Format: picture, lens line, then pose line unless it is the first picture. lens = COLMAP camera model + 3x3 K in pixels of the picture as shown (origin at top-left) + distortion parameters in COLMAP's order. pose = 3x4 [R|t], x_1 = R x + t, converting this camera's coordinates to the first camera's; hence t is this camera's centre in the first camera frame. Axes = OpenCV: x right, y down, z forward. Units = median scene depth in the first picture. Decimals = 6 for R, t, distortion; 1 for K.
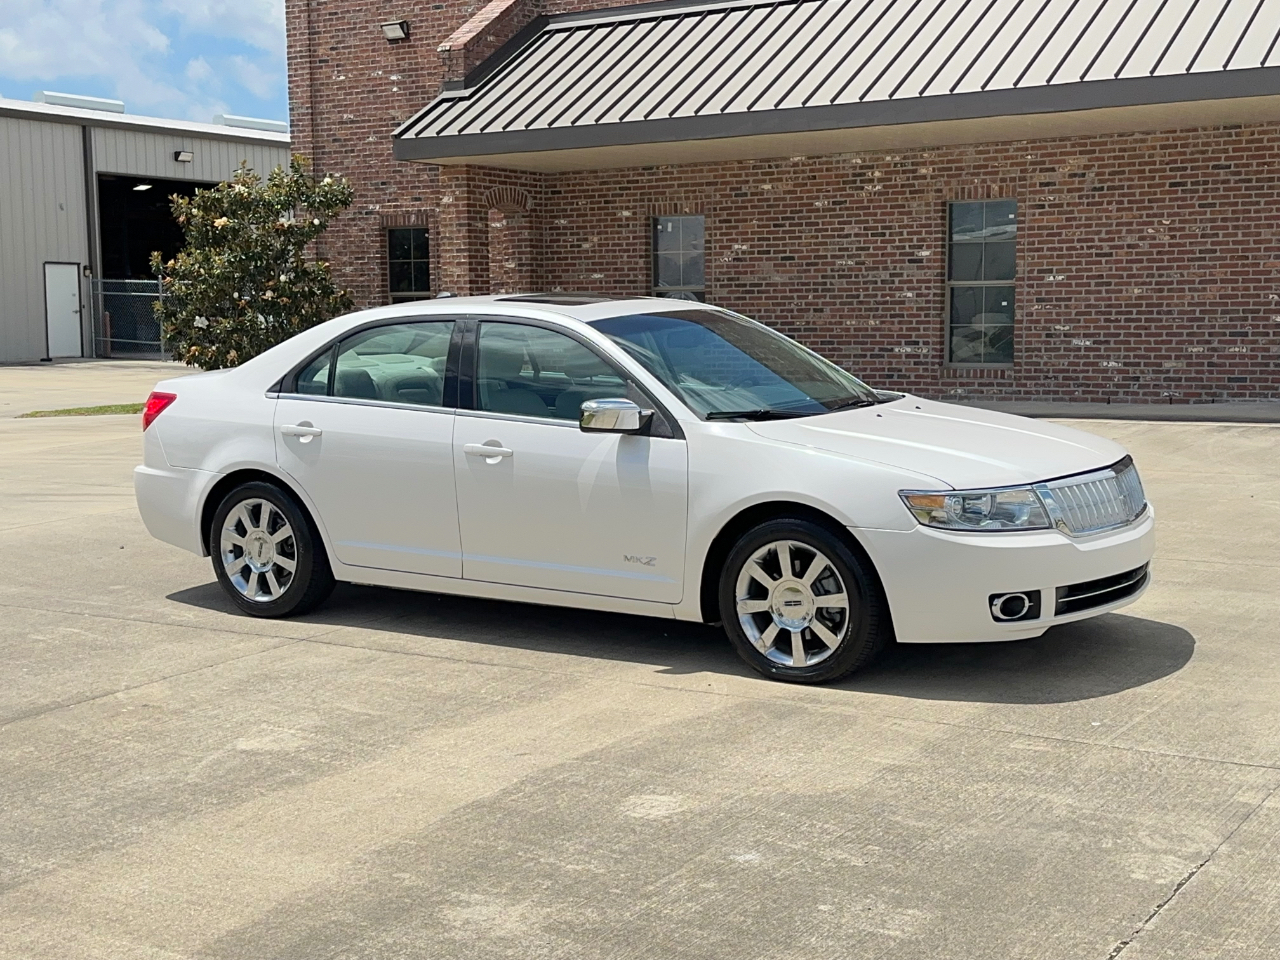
lens RADIAL K [[1758.4, 0, 635.1], [0, 1758.4, 469.0], [0, 0, 1]] dist [0.172053, -0.326097]
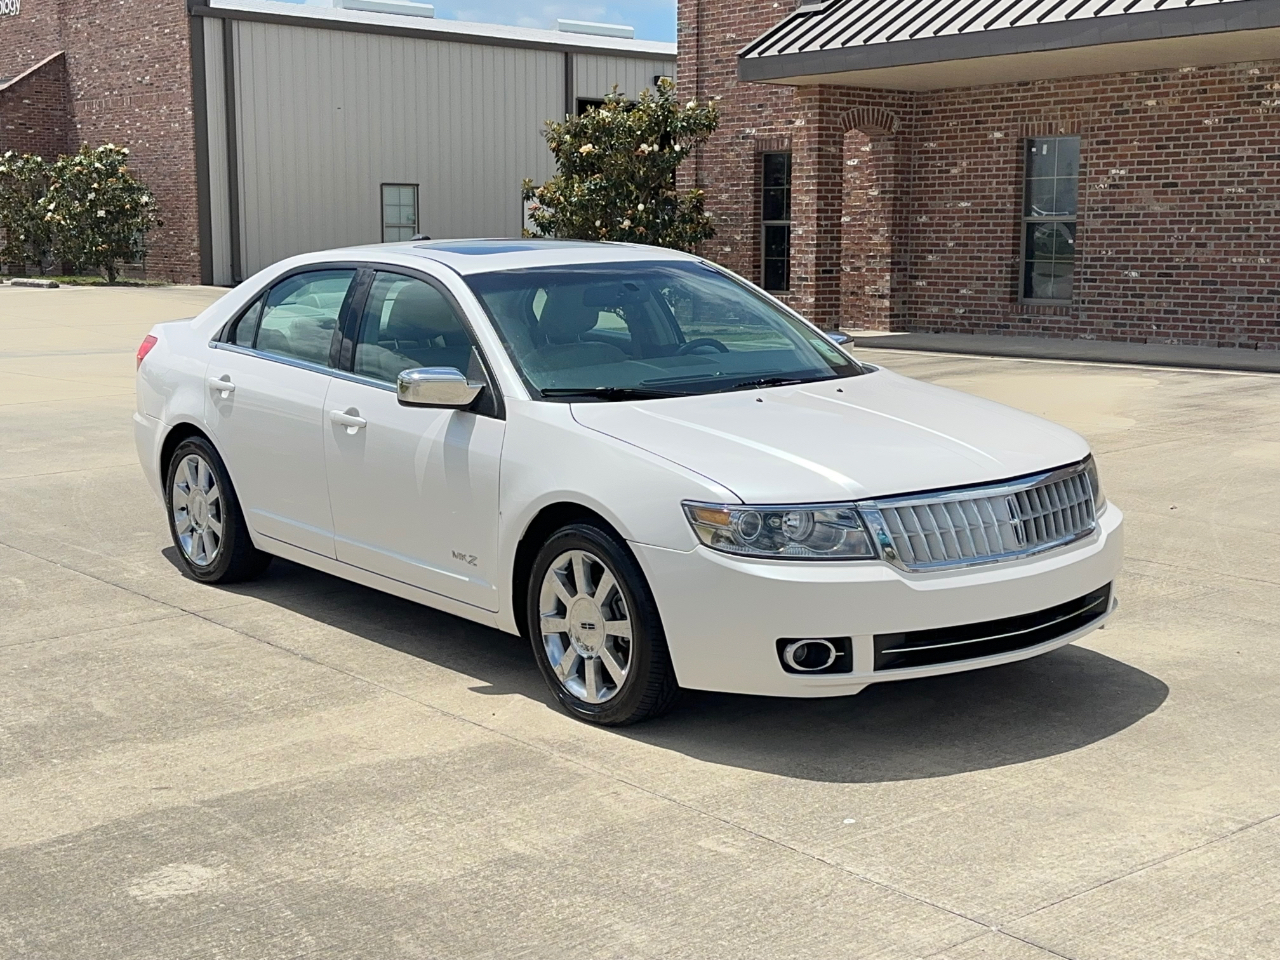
lens RADIAL K [[1756.0, 0, 635.9], [0, 1756.0, 476.6], [0, 0, 1]] dist [0.201624, -0.448827]
pose [[0.950939, 0.055565, -0.304347, 0.113549], [-0.040830, 0.997675, 0.054575, -0.012644], [0.306672, -0.039471, 0.950997, 0.070627]]
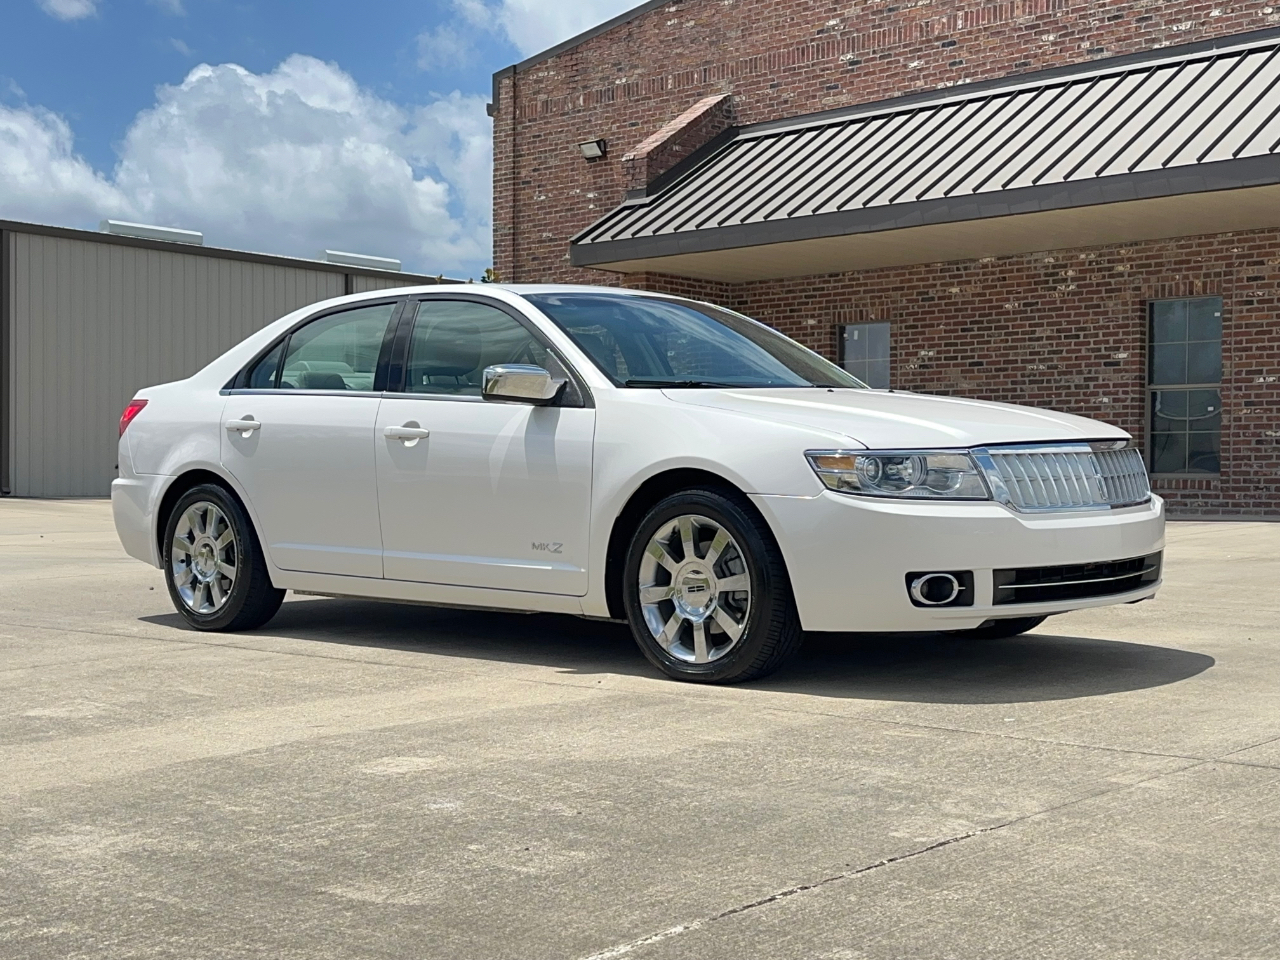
lens RADIAL K [[1756.0, 0, 635.9], [0, 1756.0, 476.6], [0, 0, 1]] dist [0.201624, -0.448827]
pose [[0.986416, 0.012688, -0.163773, 0.063489], [-0.027809, 0.995520, -0.090368, 0.031682], [0.161893, 0.093695, 0.982350, 0.046022]]
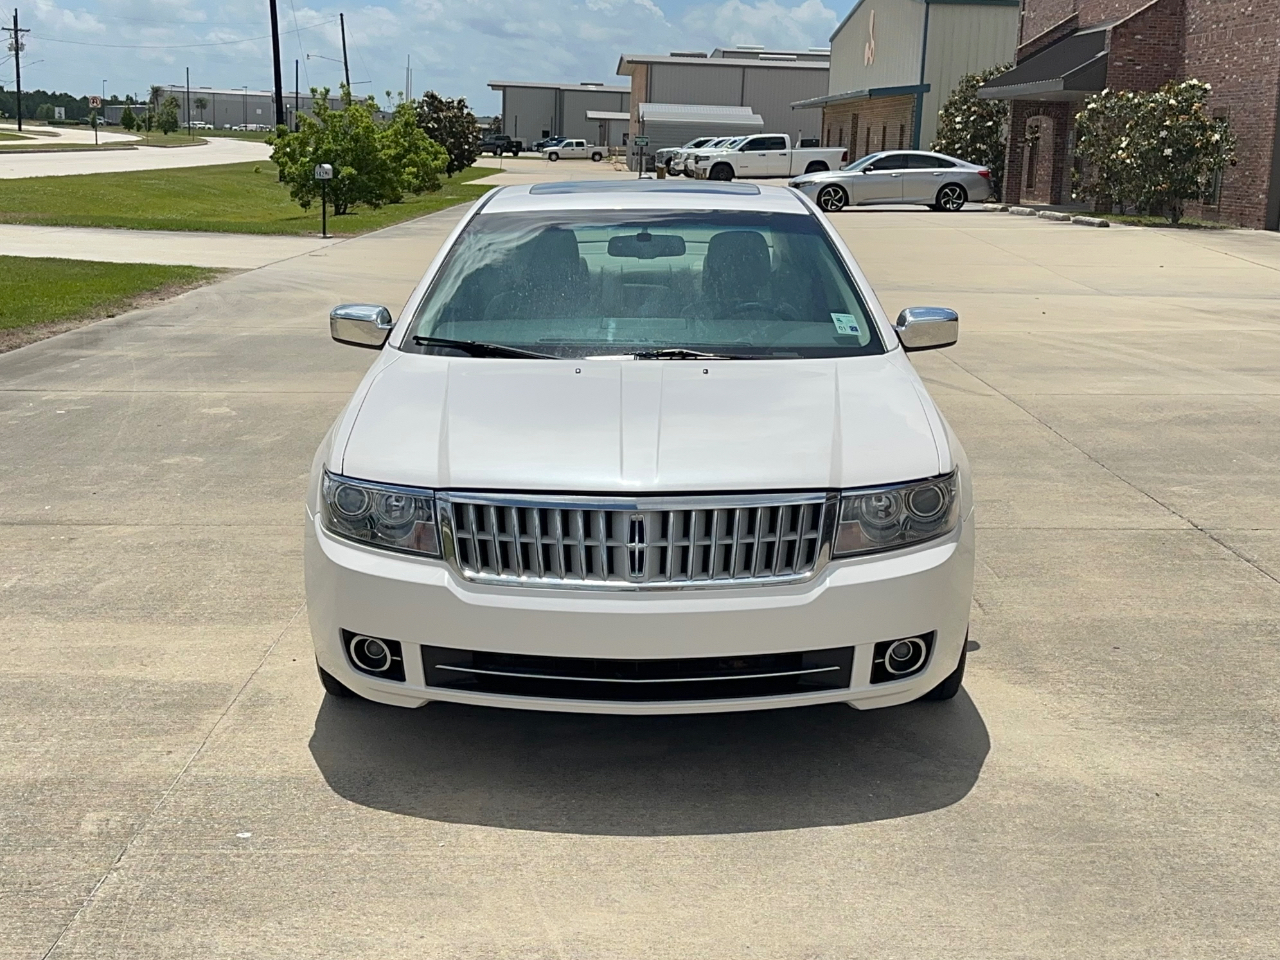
lens RADIAL K [[1775.5, 0, 640.0], [0, 1775.5, 480.0], [0, 0, 1]] dist [0.206089, -0.419179]
pose [[0.551325, 0.183866, -0.813777, 0.254317], [-0.118365, 0.982784, 0.141861, -0.031464], [0.825851, 0.018111, 0.563597, 0.209466]]
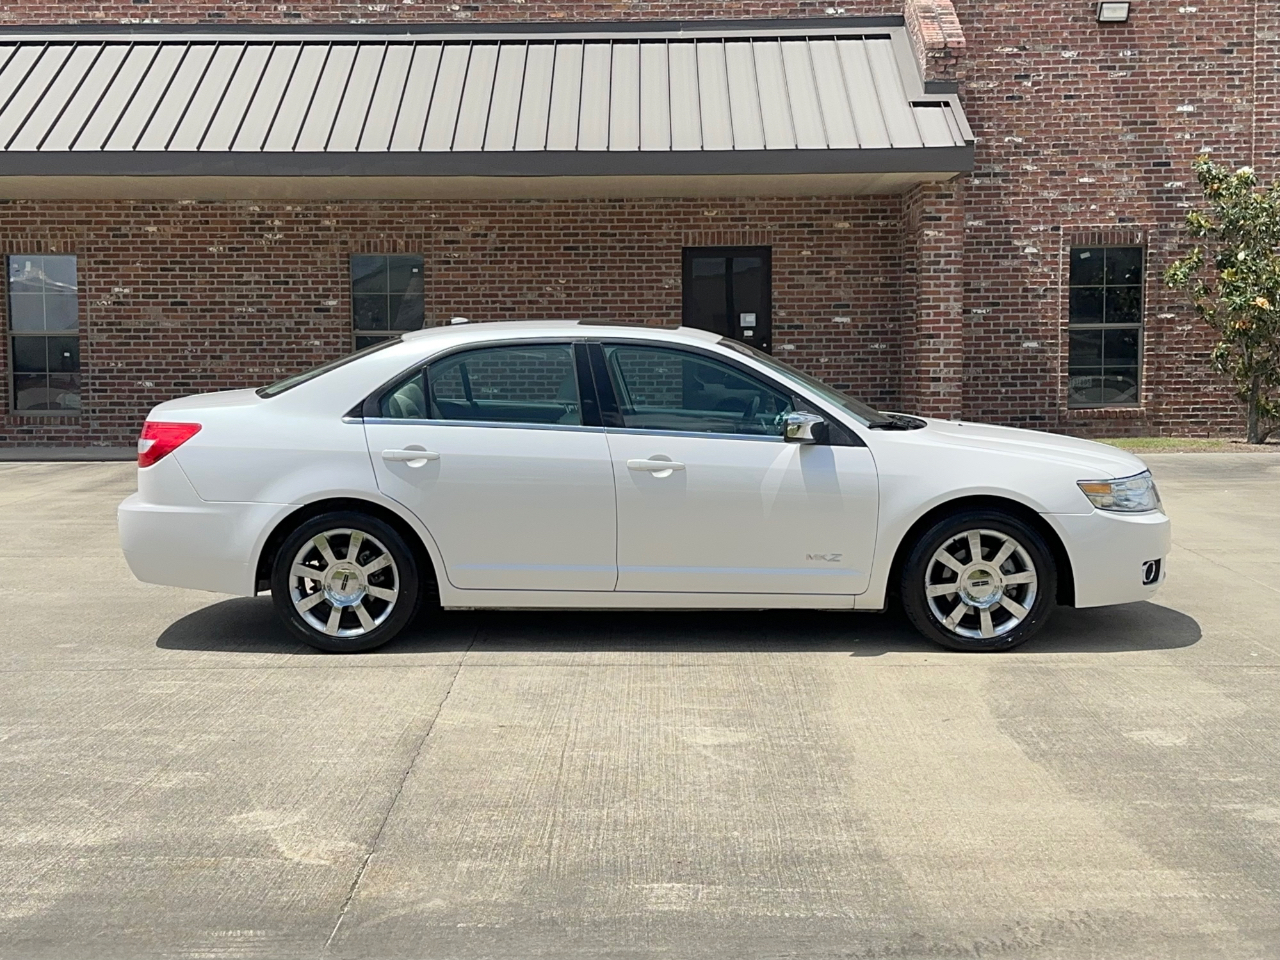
lens RADIAL K [[1756.0, 0, 635.9], [0, 1756.0, 476.6], [0, 0, 1]] dist [0.201624, -0.448827]
pose [[0.845684, -0.029027, 0.532895, -0.227176], [0.045875, 0.998778, -0.018398, 0.005237], [-0.531709, 0.040005, 0.845982, 0.043541]]
